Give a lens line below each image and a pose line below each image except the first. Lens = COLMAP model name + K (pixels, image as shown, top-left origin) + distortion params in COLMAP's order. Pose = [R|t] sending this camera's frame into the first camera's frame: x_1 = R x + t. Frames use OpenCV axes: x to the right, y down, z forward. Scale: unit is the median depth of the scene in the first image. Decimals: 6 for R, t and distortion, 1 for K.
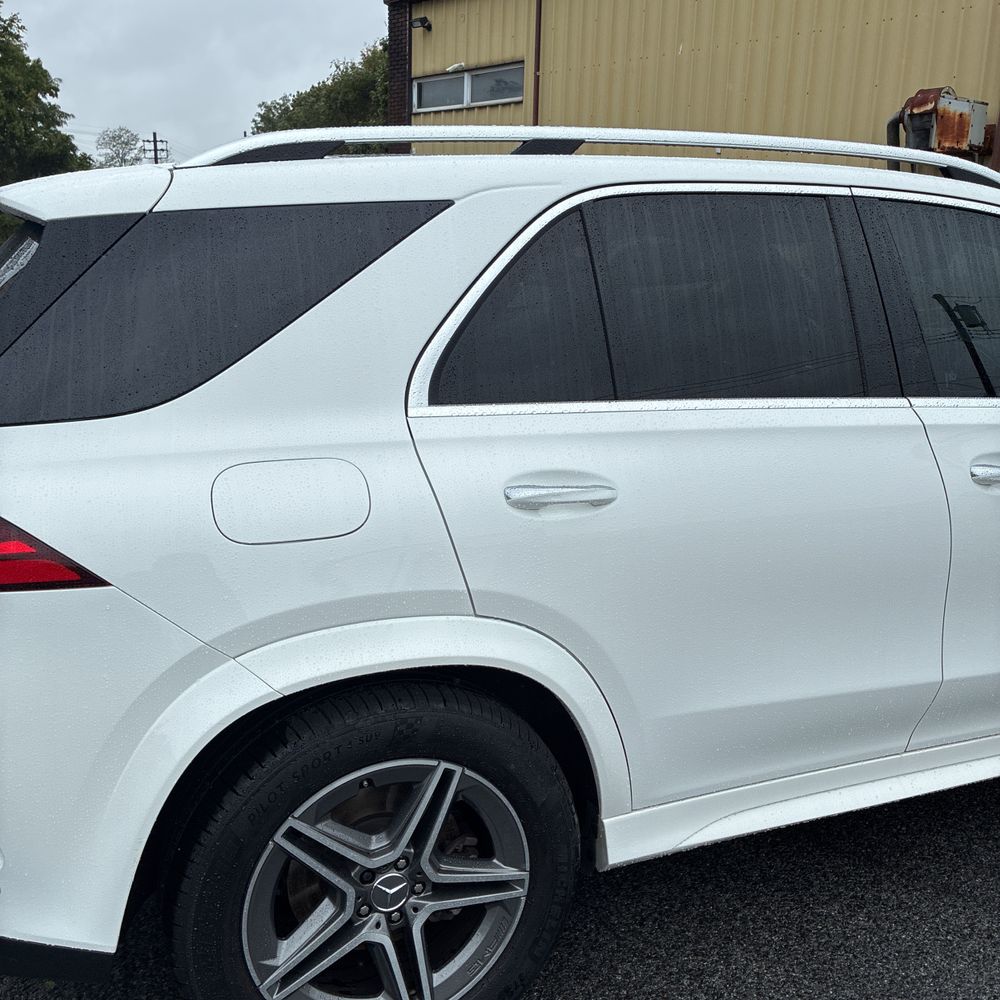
lens RADIAL K [[1000.0, 0, 500.0], [0, 1000.0, 500.0], [0, 0, 1]] dist [0.027751, -0.019253]
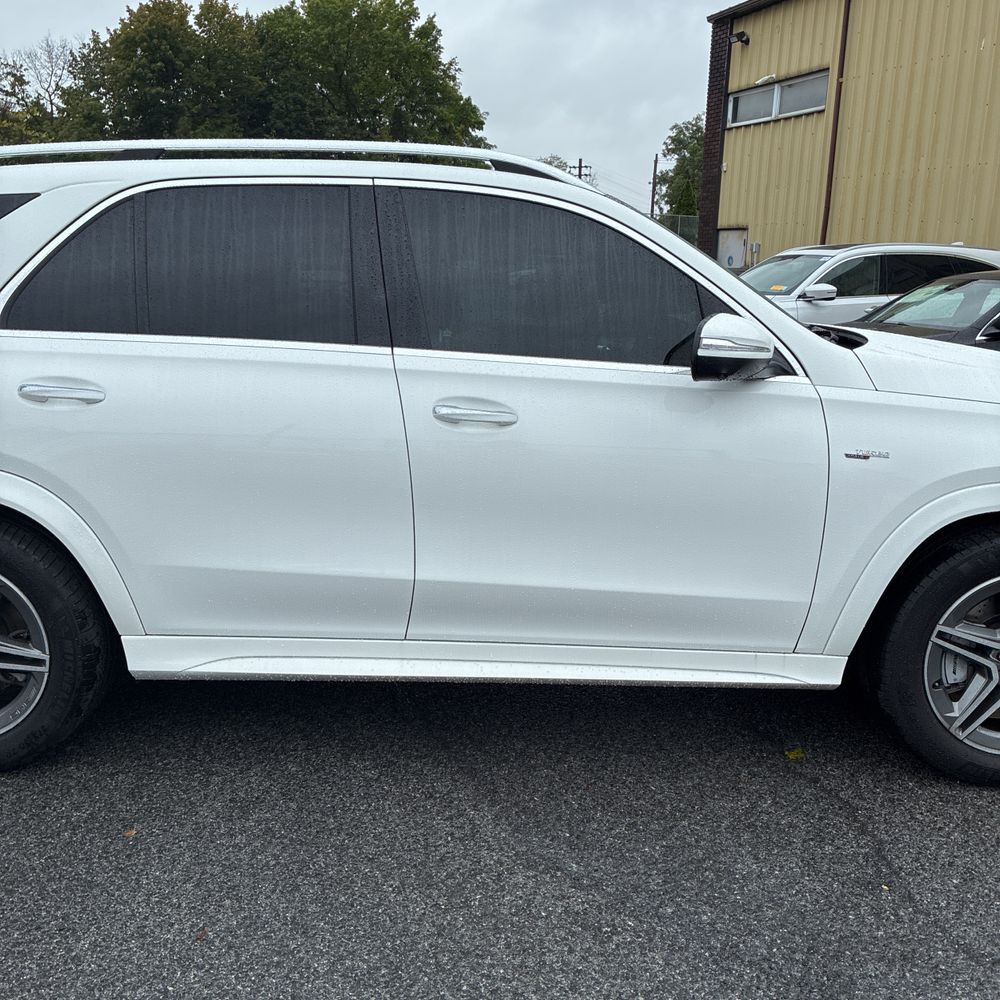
lens RADIAL K [[1003.6, 0, 499.4], [0, 1003.6, 516.7], [0, 0, 1]] dist [0.024610, -0.024644]
pose [[0.922606, 0.093318, -0.374285, 0.209653], [-0.094851, 0.995388, 0.014367, 0.015958], [0.373899, 0.022246, 0.927202, -0.020463]]
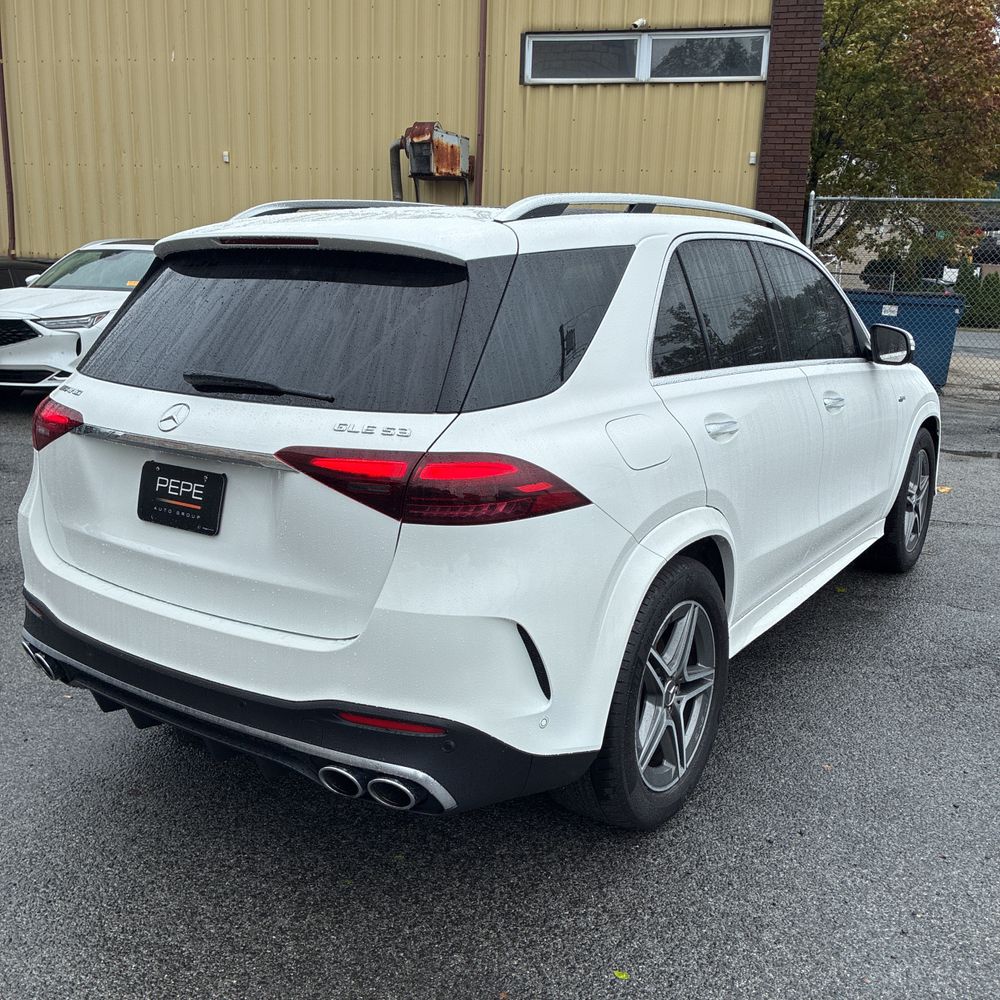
lens RADIAL K [[997.7, 0, 512.8], [0, 997.7, 500.3], [0, 0, 1]] dist [0.041994, -0.040358]
pose [[0.827577, -0.125687, 0.547101, -0.192983], [0.125212, 0.991388, 0.038352, 0.001062], [-0.547210, 0.036764, 0.836187, -0.029194]]
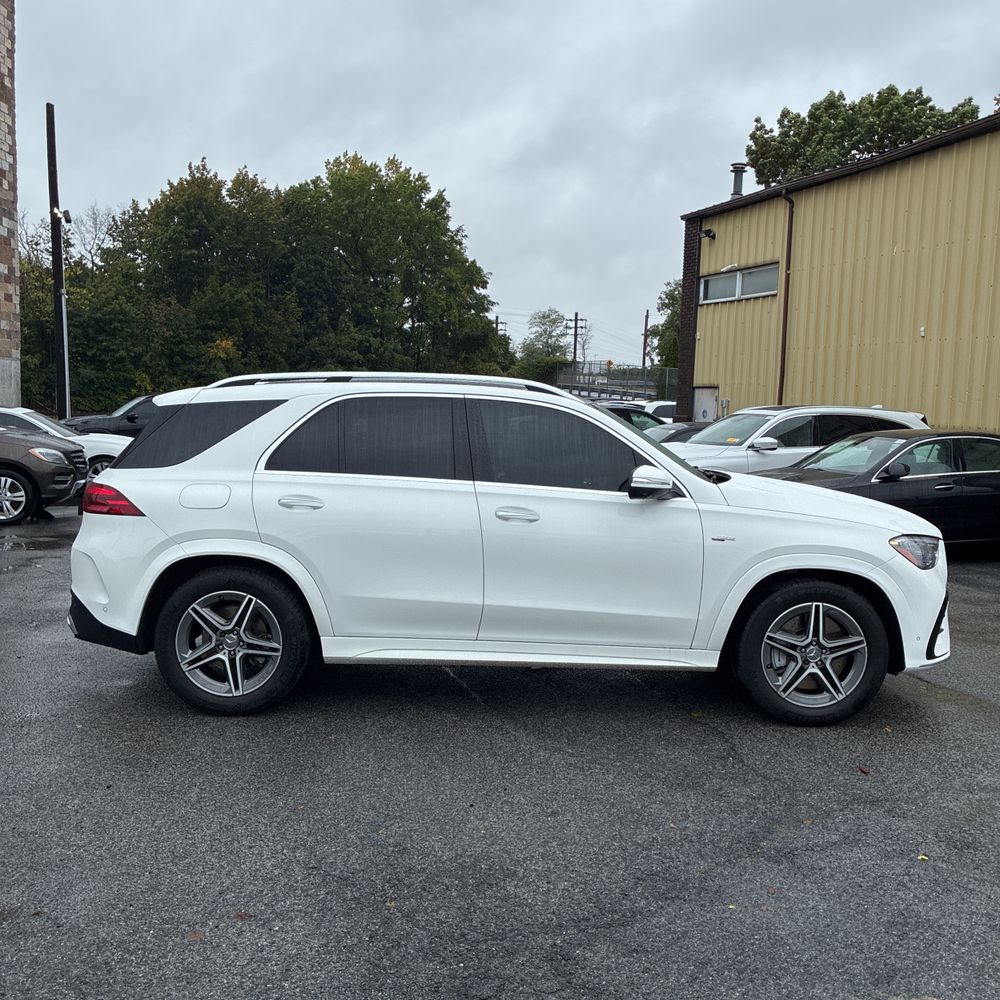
lens RADIAL K [[996.1, 0, 508.4], [0, 996.1, 498.7], [0, 0, 1]] dist [0.029963, -0.012722]
pose [[0.926116, 0.042252, -0.374865, 0.281224], [-0.101627, 0.984914, -0.140060, 0.053483], [0.363292, 0.167808, 0.916438, -0.228343]]
